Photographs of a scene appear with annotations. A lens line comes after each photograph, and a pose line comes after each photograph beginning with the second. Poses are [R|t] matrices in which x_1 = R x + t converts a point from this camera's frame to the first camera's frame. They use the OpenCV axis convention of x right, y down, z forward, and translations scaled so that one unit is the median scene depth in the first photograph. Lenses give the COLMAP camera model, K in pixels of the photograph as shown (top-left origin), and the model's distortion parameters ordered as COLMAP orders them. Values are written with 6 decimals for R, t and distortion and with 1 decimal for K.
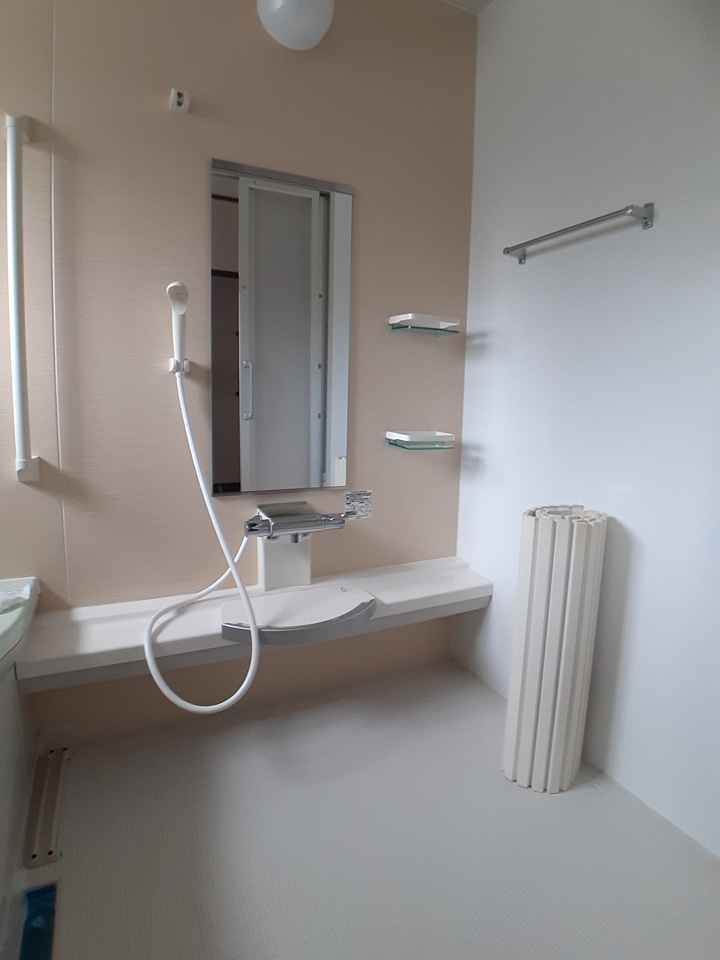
lens RADIAL K [[515.8, 0, 355.5], [0, 515.8, 472.1], [0, 0, 1]] dist [-0.063698, 0.003405]
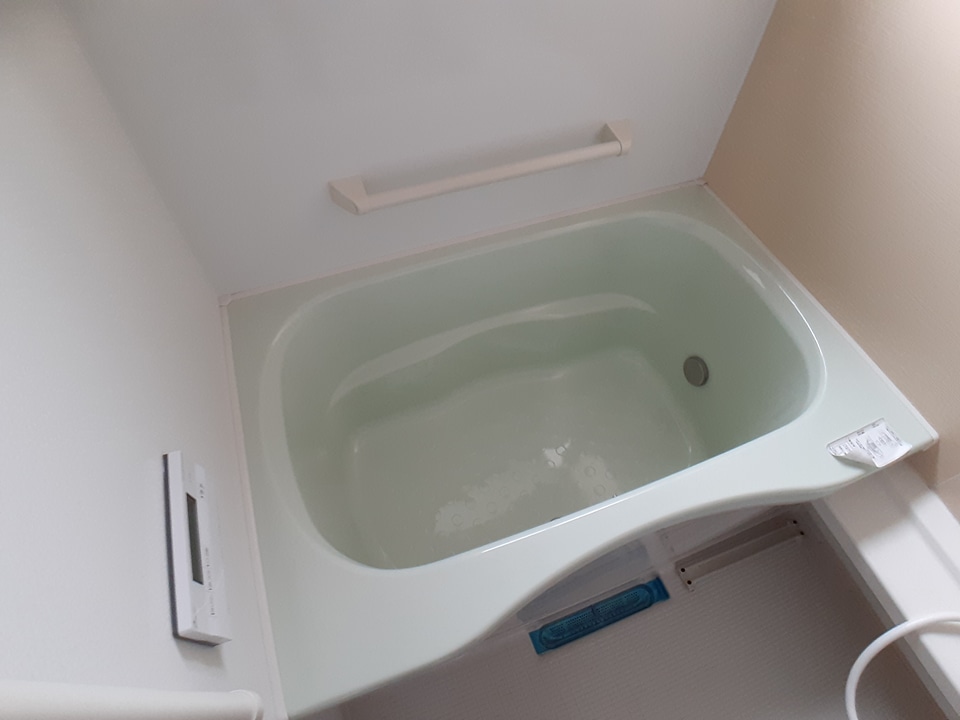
lens RADIAL K [[515.8, 0, 478.1], [0, 515.8, 358.4], [0, 0, 1]] dist [-0.063698, 0.003405]
pose [[-0.079124, 0.811017, -0.579648, -0.259821], [-0.166746, 0.562511, 0.809801, -0.333091], [0.982820, 0.160729, 0.090726, 0.242355]]
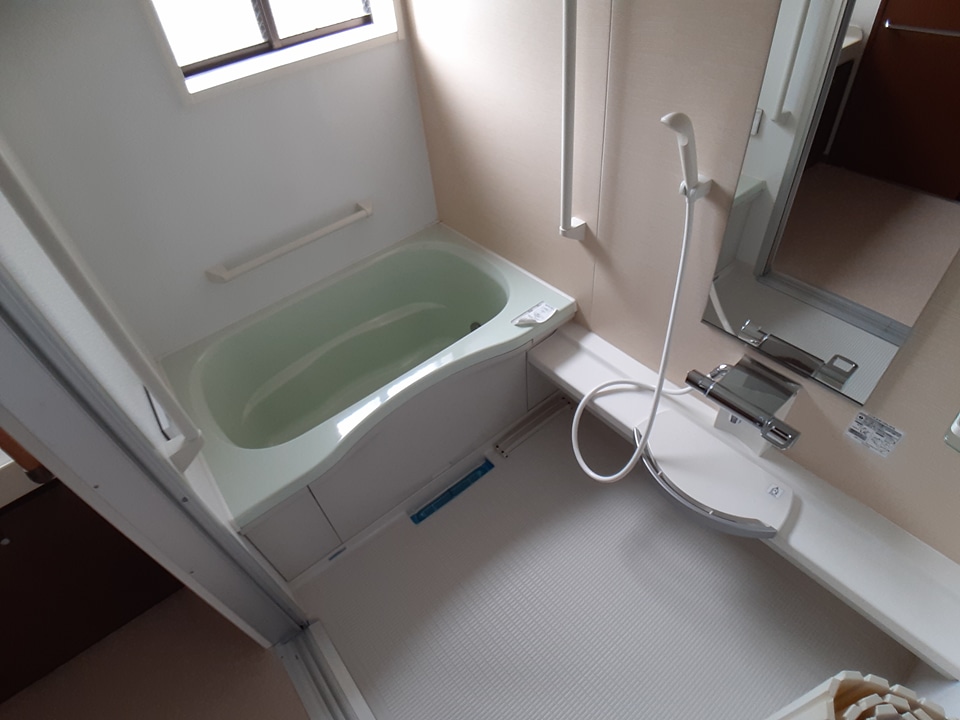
lens RADIAL K [[515.8, 0, 479.9], [0, 515.8, 354.6], [0, 0, 1]] dist [-0.063698, 0.003405]
pose [[0.229909, 0.643169, -0.730394, 0.399416], [-0.043440, 0.756532, 0.652512, -0.568435], [0.972242, -0.118290, 0.201873, 0.464239]]
